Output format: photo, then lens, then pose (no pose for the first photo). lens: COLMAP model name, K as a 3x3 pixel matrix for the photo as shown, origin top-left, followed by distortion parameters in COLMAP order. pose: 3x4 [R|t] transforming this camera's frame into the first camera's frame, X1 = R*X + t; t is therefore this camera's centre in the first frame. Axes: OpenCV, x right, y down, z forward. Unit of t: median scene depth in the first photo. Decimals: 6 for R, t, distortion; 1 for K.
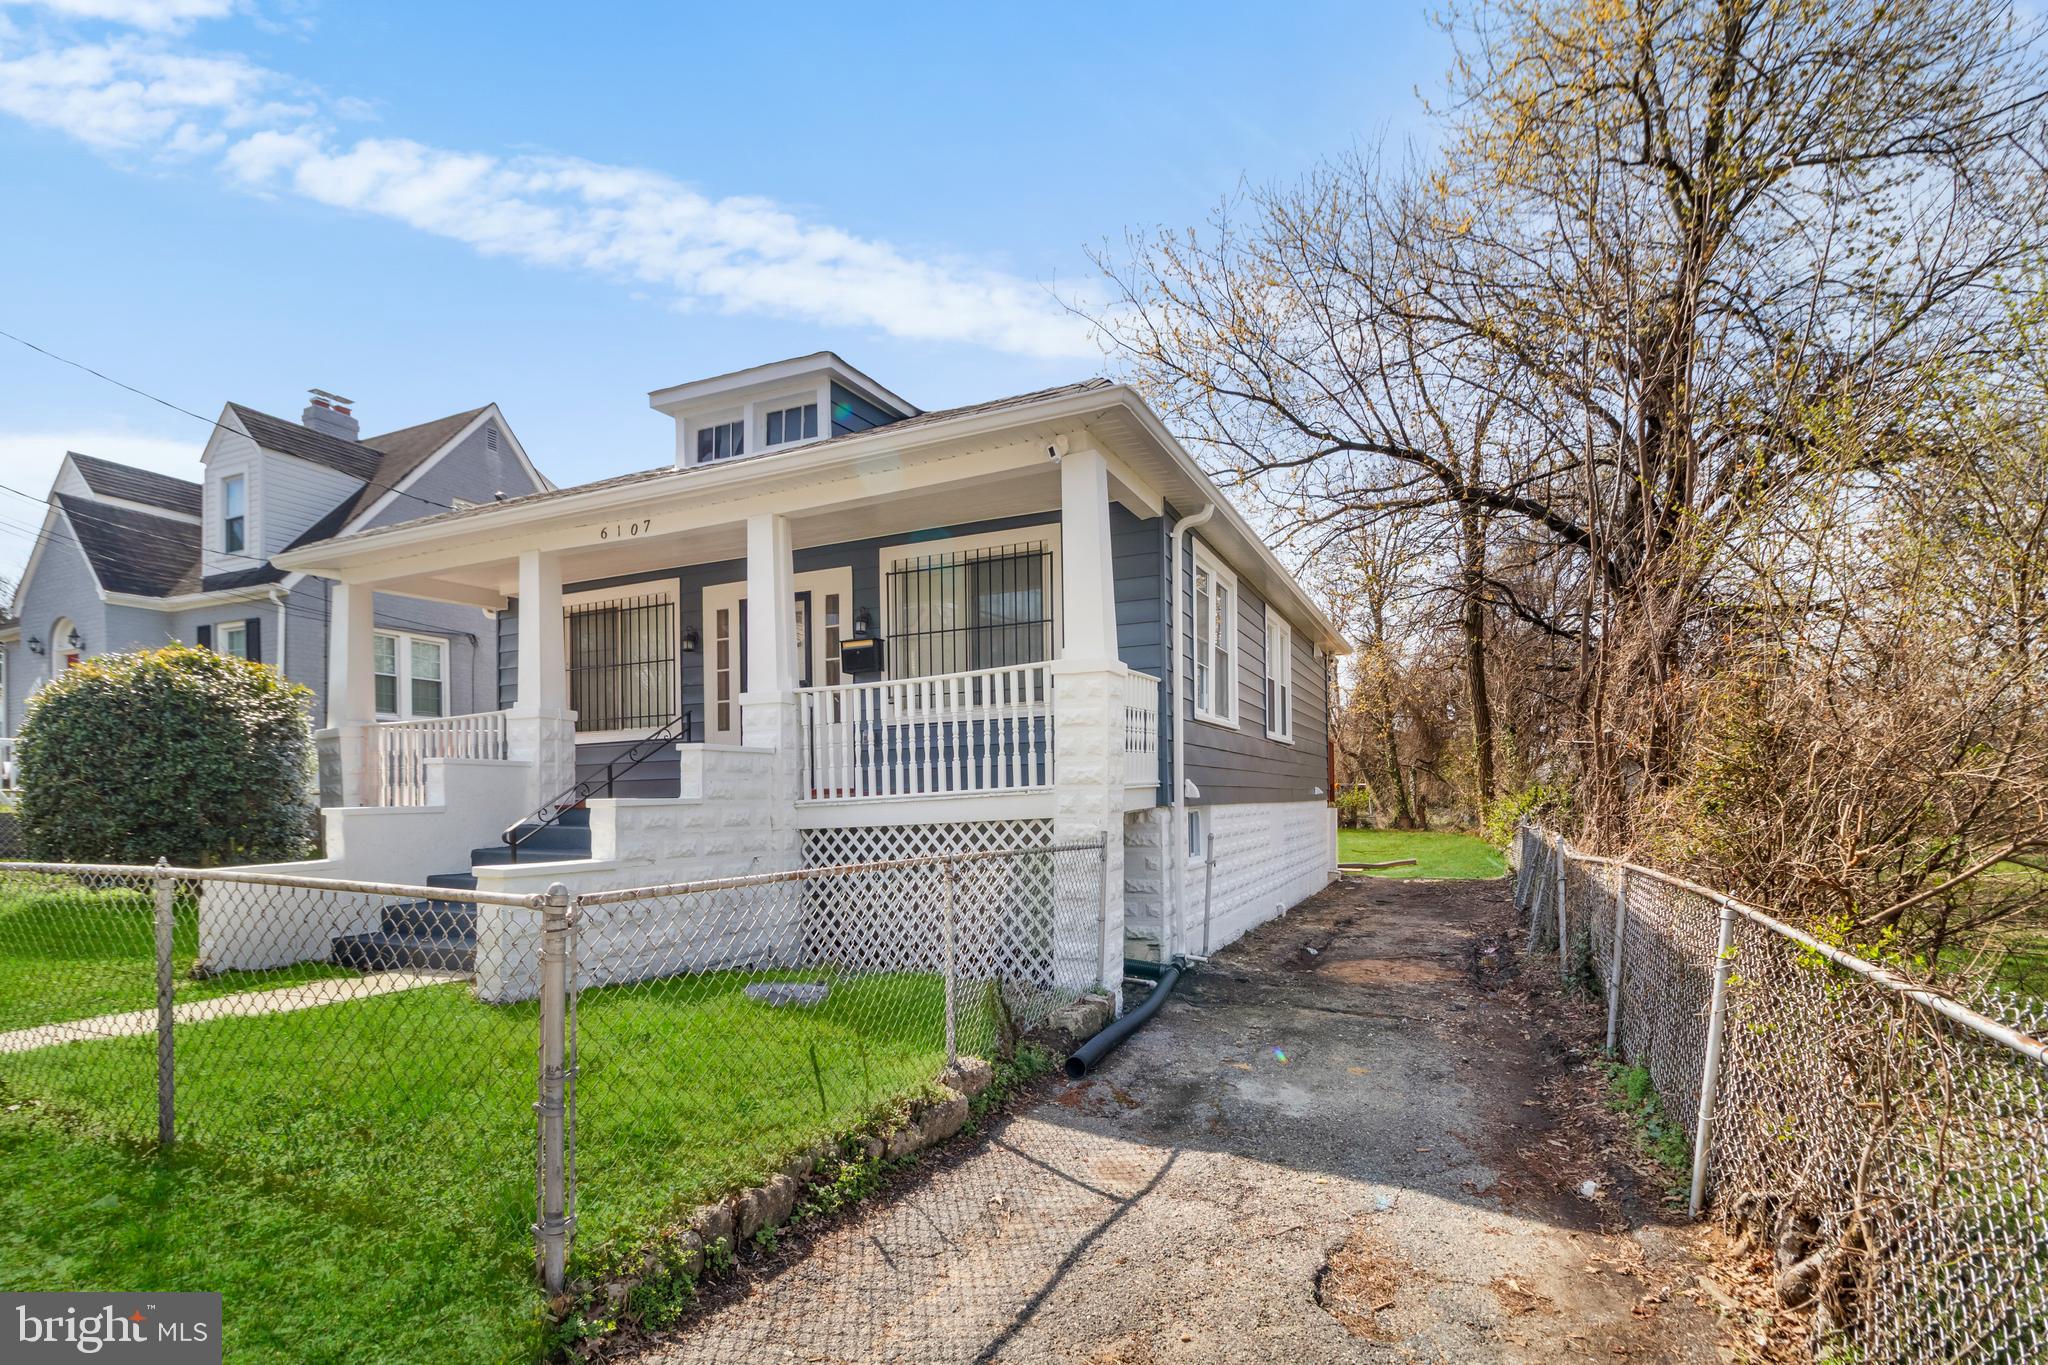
lens RADIAL K [[956.8, 0, 1021.3], [0, 956.8, 812.7], [0, 0, 1]] dist [0.000289, 0.000451]
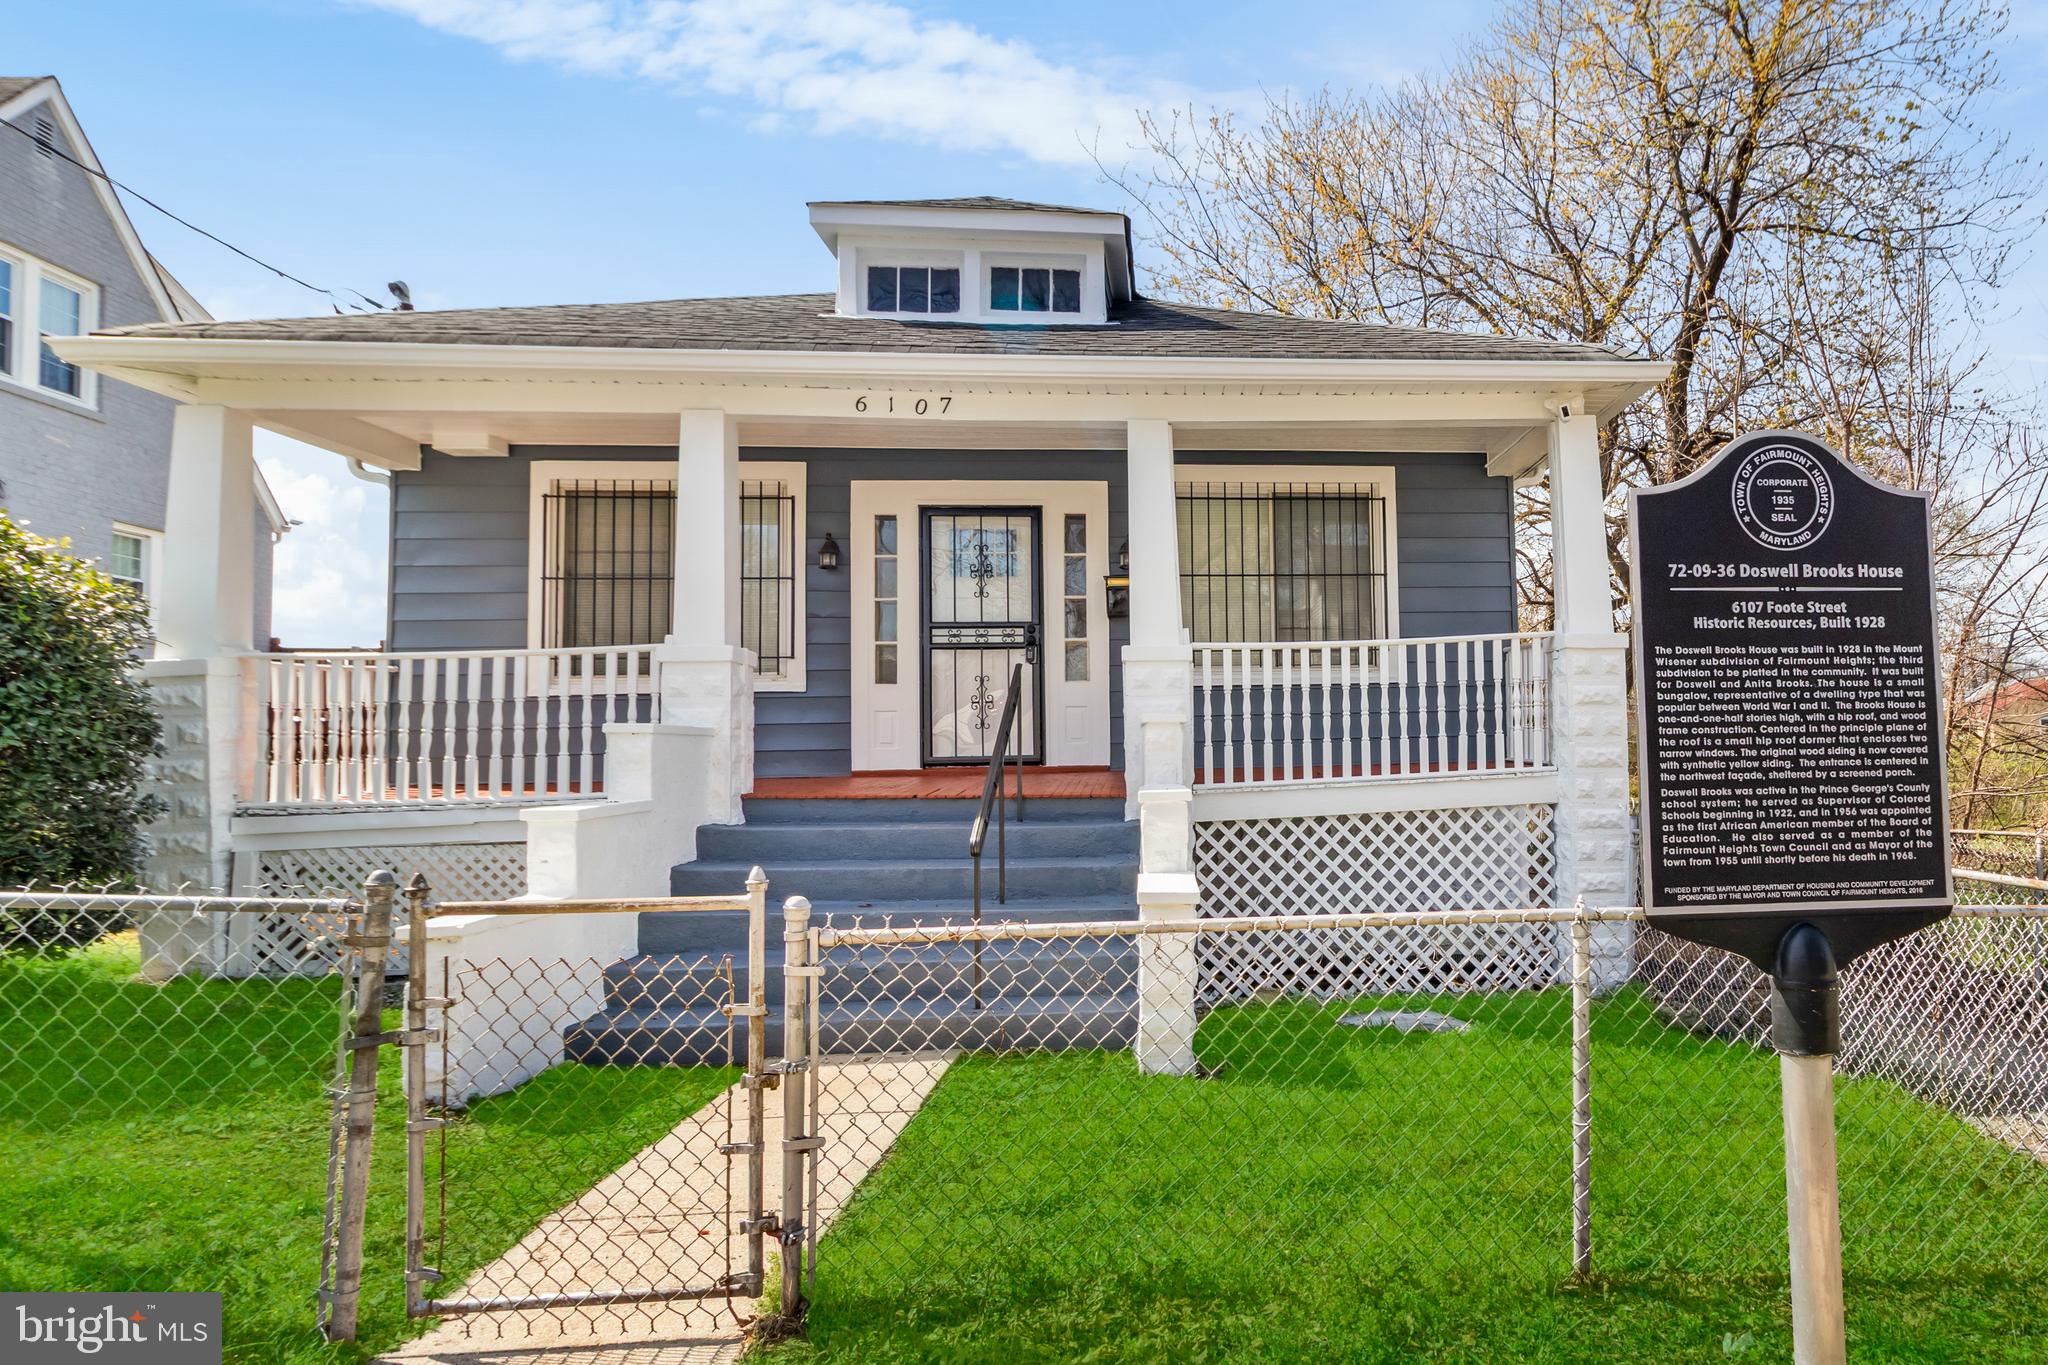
lens RADIAL K [[1277.2, 0, 1024.0], [0, 1277.2, 682.5], [0, 0, 1]] dist [0.004266, 0.001661]
pose [[0.865583, 0.023222, 0.500227, -0.770827], [0.010790, 0.997827, -0.064993, -0.026060], [-0.500649, 0.061654, 0.863452, 0.142875]]
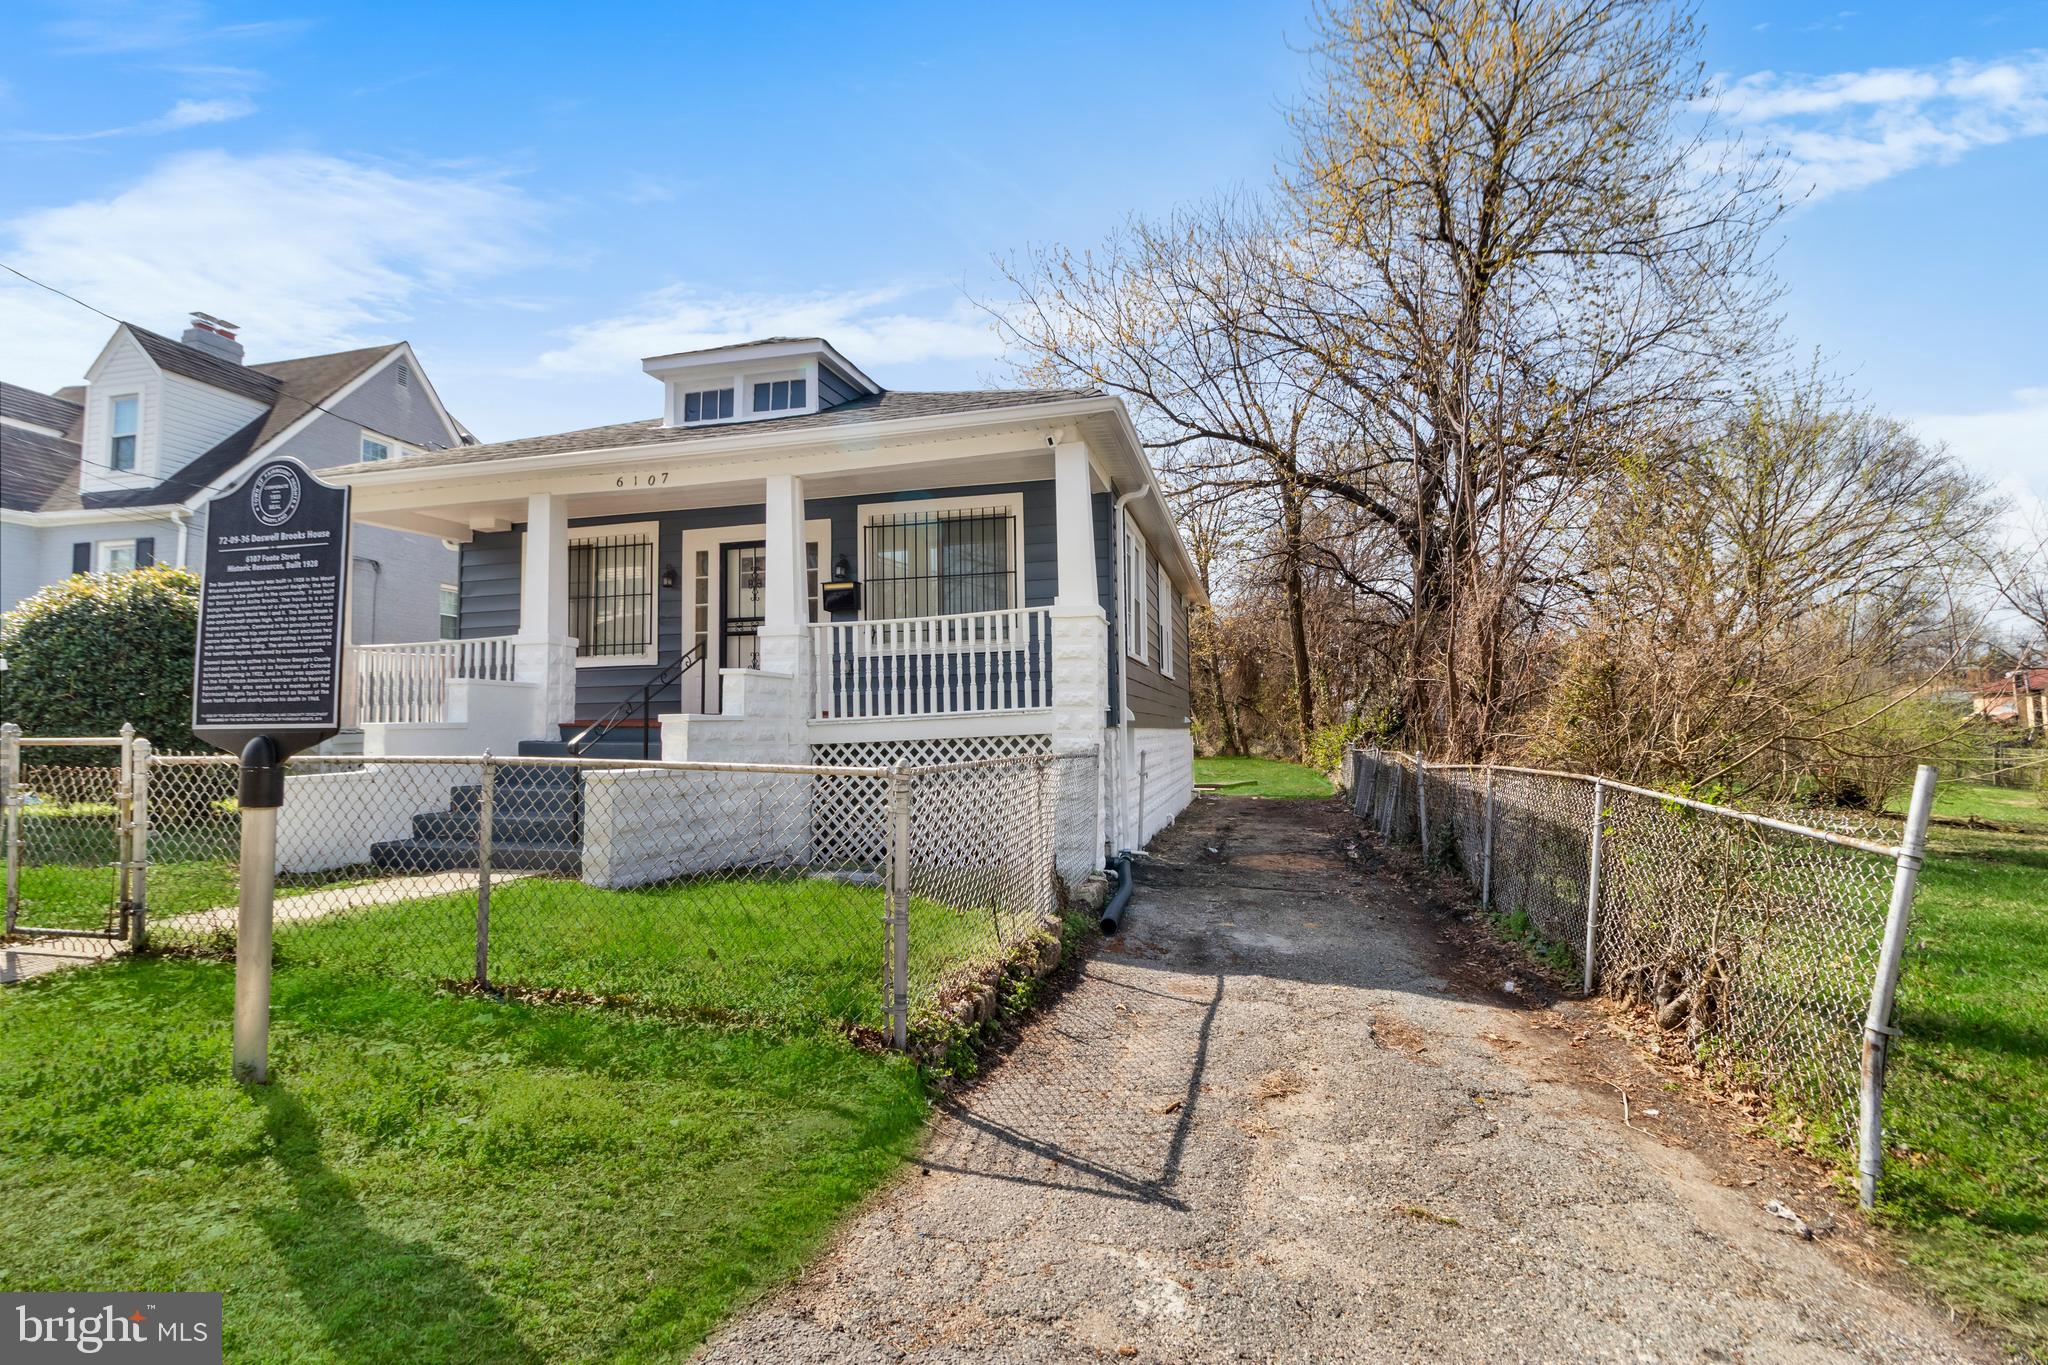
lens RADIAL K [[938.5, 0, 956.6], [0, 938.5, 686.4], [0, 0, 1]] dist [0.002199, 0.000383]
pose [[0.987705, 0.014250, 0.155681, -0.206618], [-0.003859, 0.997756, -0.066849, 0.019743], [-0.156284, 0.065426, 0.985543, -0.130560]]
